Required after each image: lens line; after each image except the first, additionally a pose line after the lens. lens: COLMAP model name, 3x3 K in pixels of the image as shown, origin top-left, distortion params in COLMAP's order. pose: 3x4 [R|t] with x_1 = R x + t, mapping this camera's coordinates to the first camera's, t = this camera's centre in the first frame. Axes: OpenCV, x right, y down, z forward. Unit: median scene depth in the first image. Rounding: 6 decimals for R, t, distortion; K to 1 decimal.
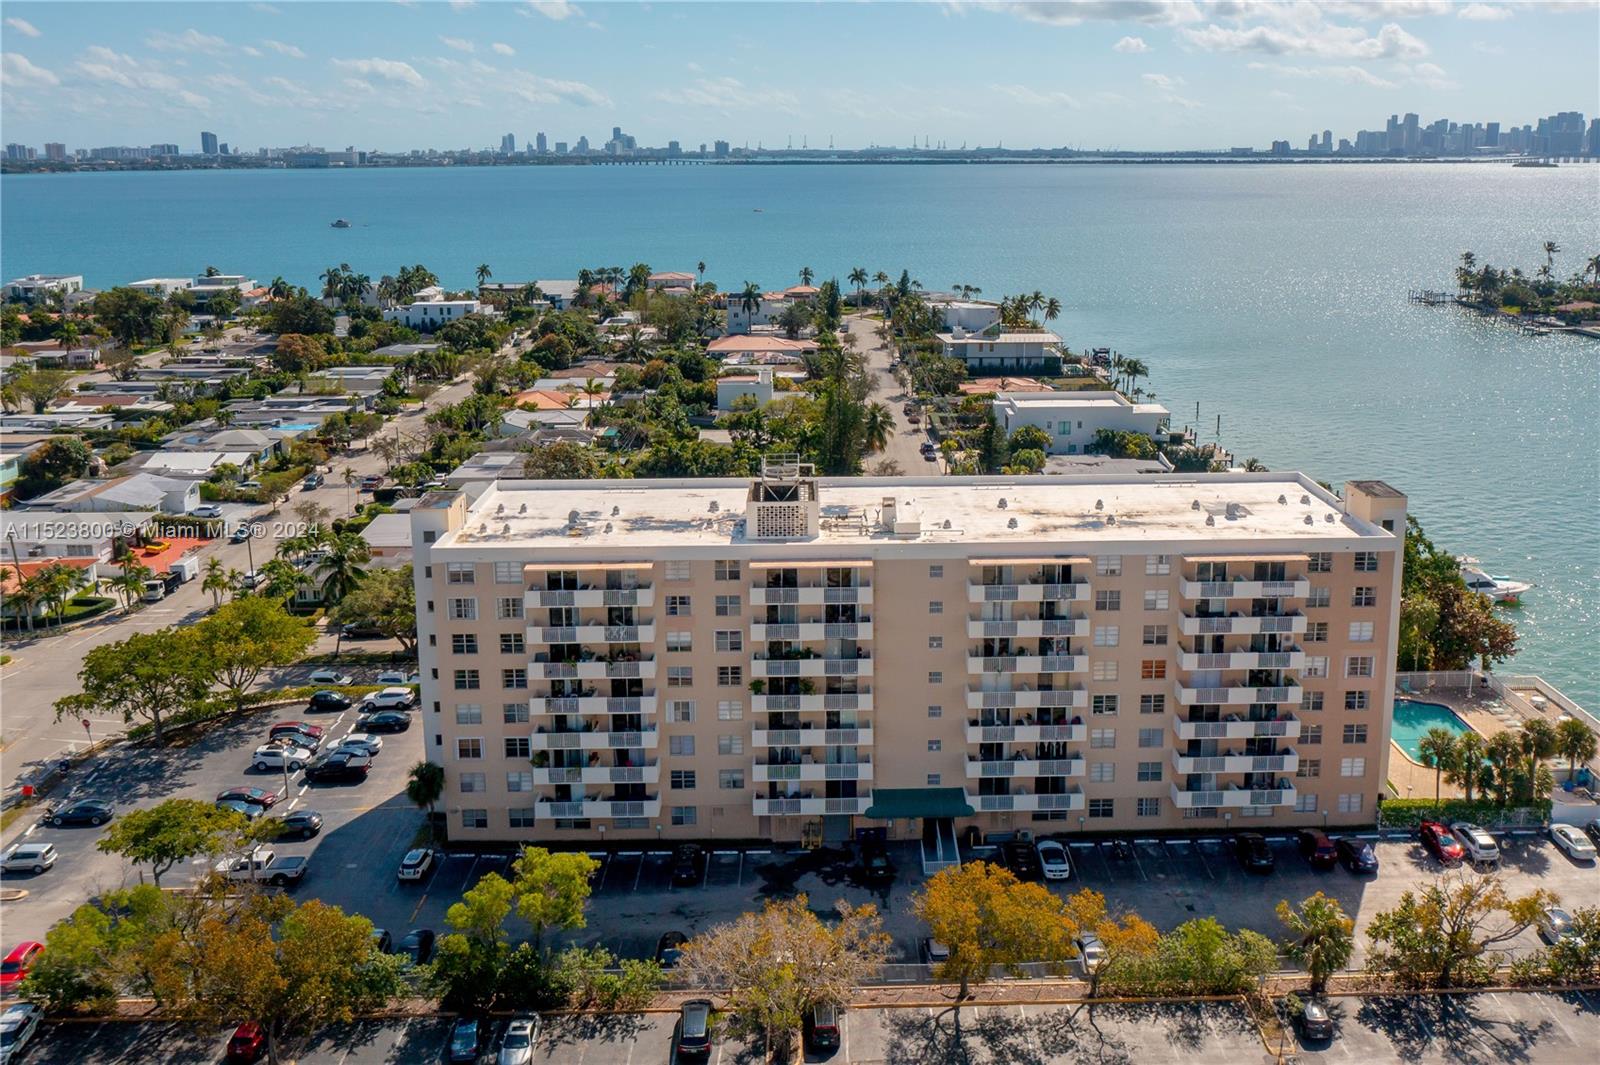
lens RADIAL K [[1401.7, 0, 865.9], [0, 1401.7, 396.8], [0, 0, 1]] dist [-0.014424, 0.006120]
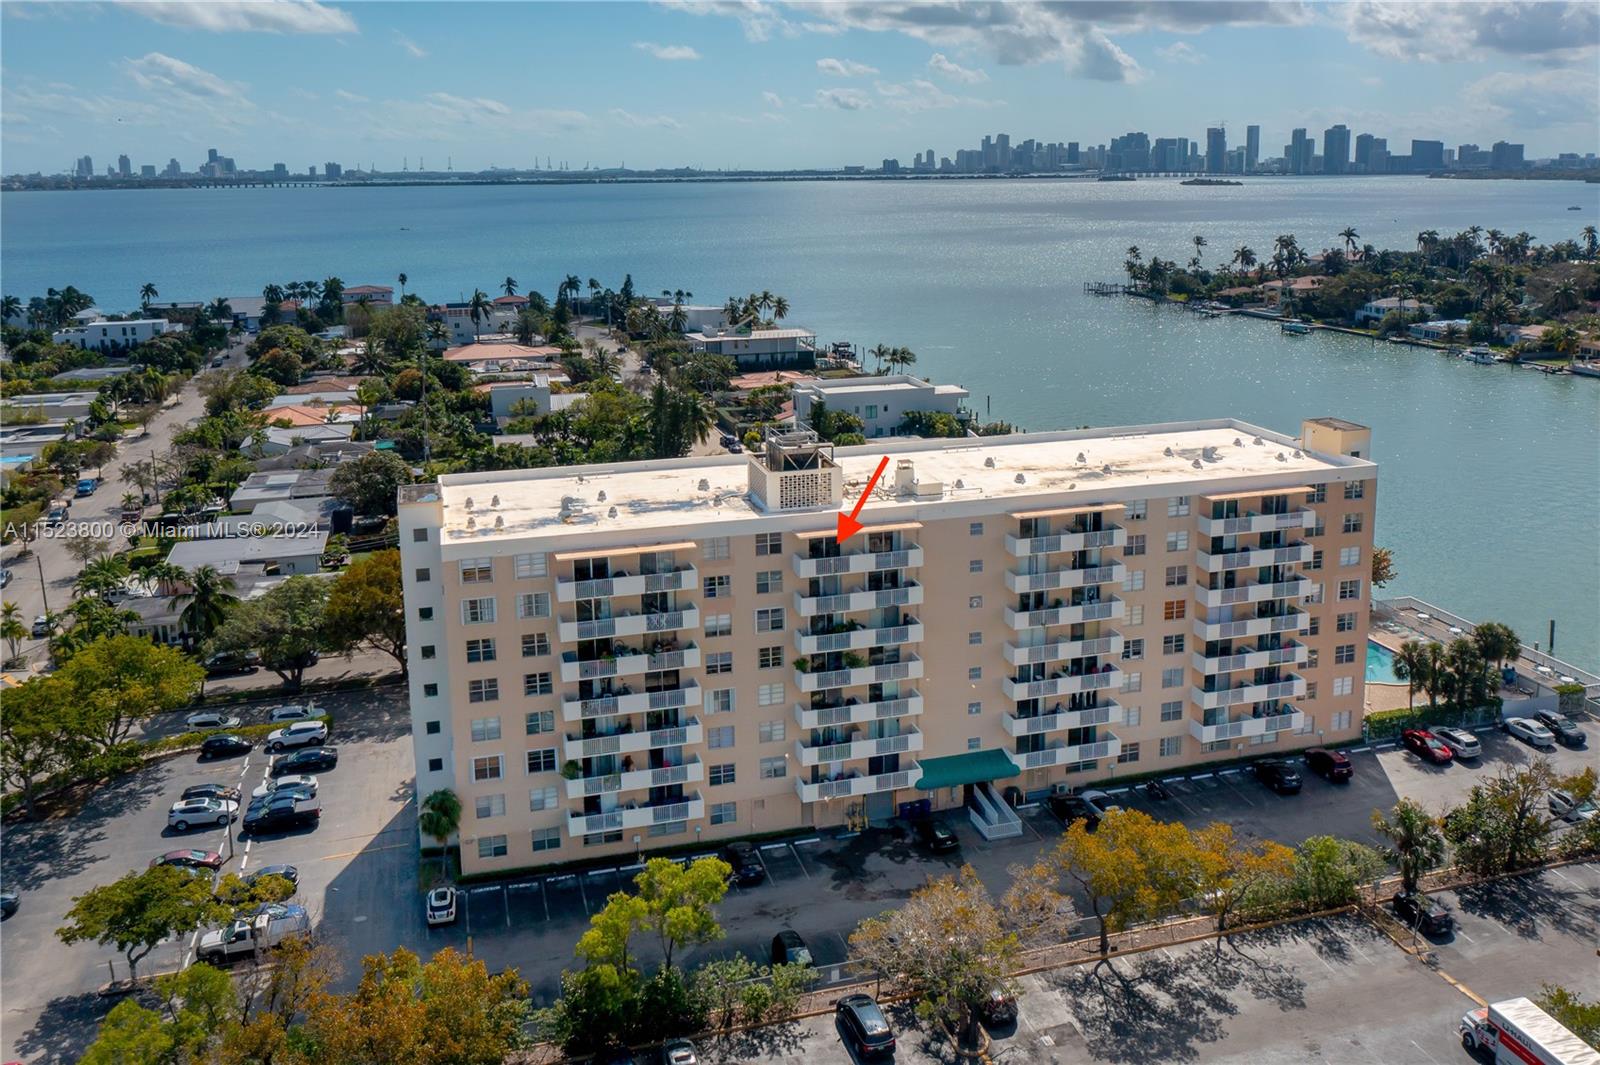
lens RADIAL K [[1367.2, 0, 869.4], [0, 1367.2, 398.9], [0, 0, 1]] dist [-0.014286, 0.001016]
pose [[0.963522, -0.049995, 0.262919, -0.262596], [0.052207, 0.998635, -0.001427, 0.030865], [-0.262489, 0.015101, 0.964817, 0.095825]]
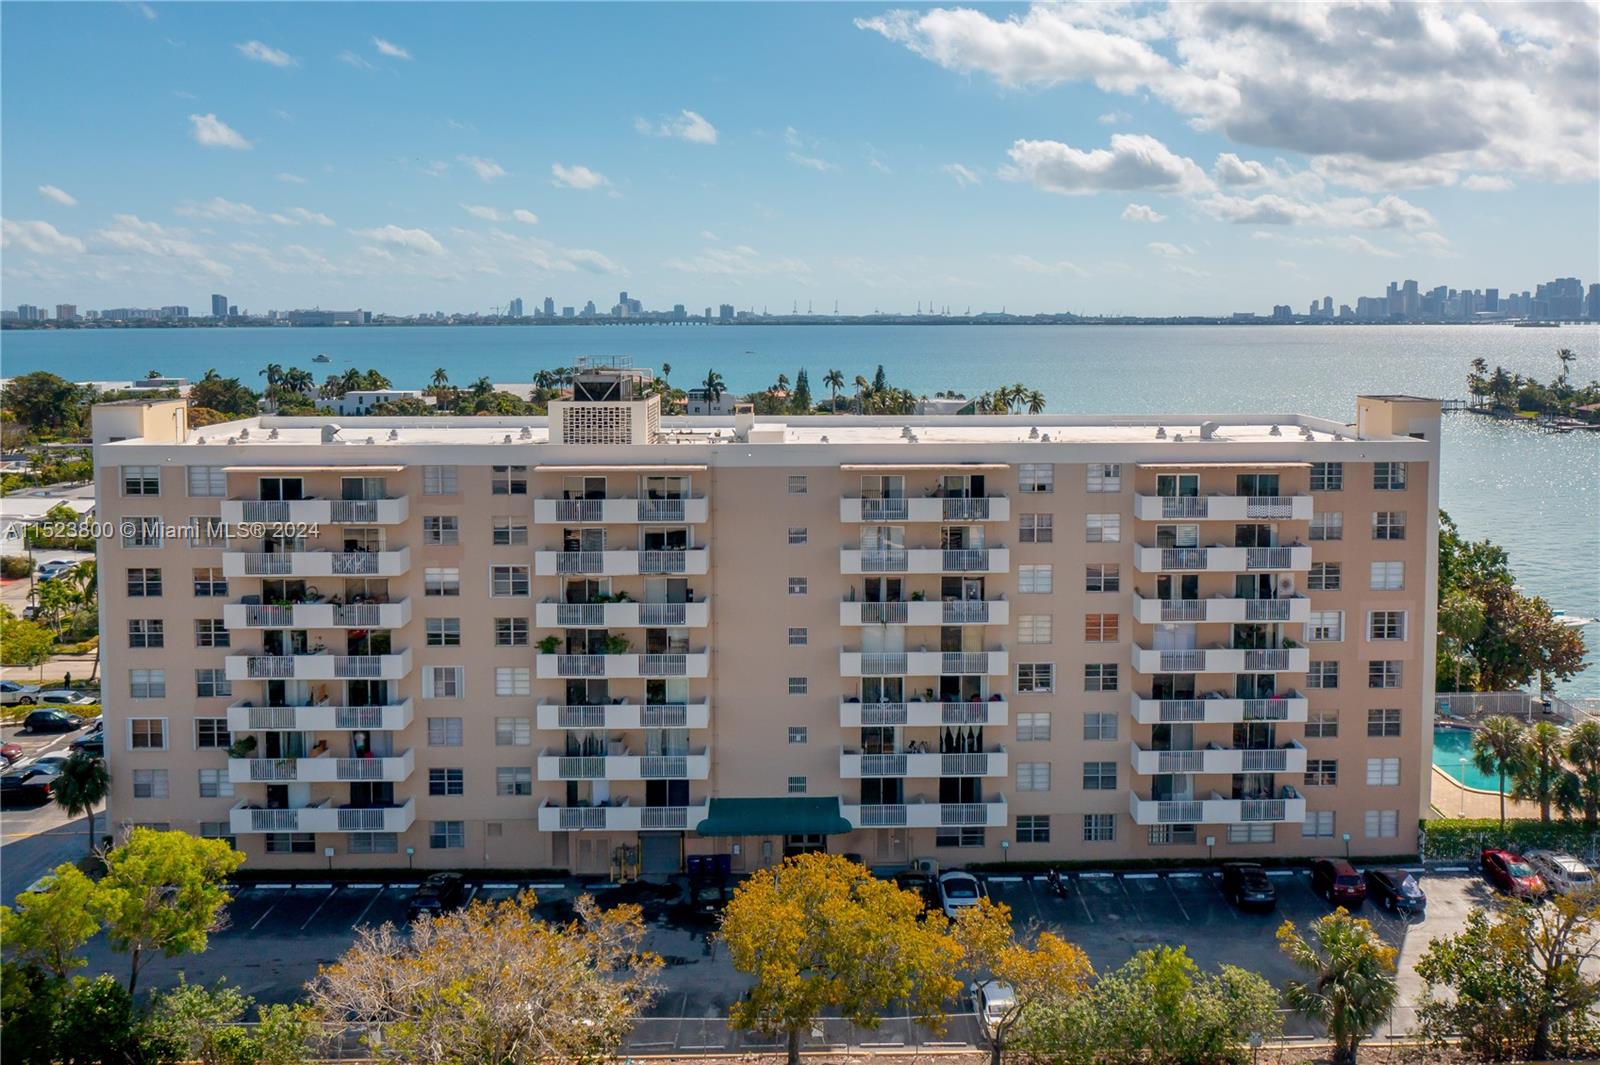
lens RADIAL K [[1407.2, 0, 868.0], [0, 1407.2, 394.8], [0, 0, 1]] dist [-0.013547, 0.004029]
pose [[0.999995, 0.002339, -0.002095, 0.086049], [-0.002571, 0.992966, -0.118373, 0.161476], [0.001803, 0.118377, 0.992967, 0.264559]]
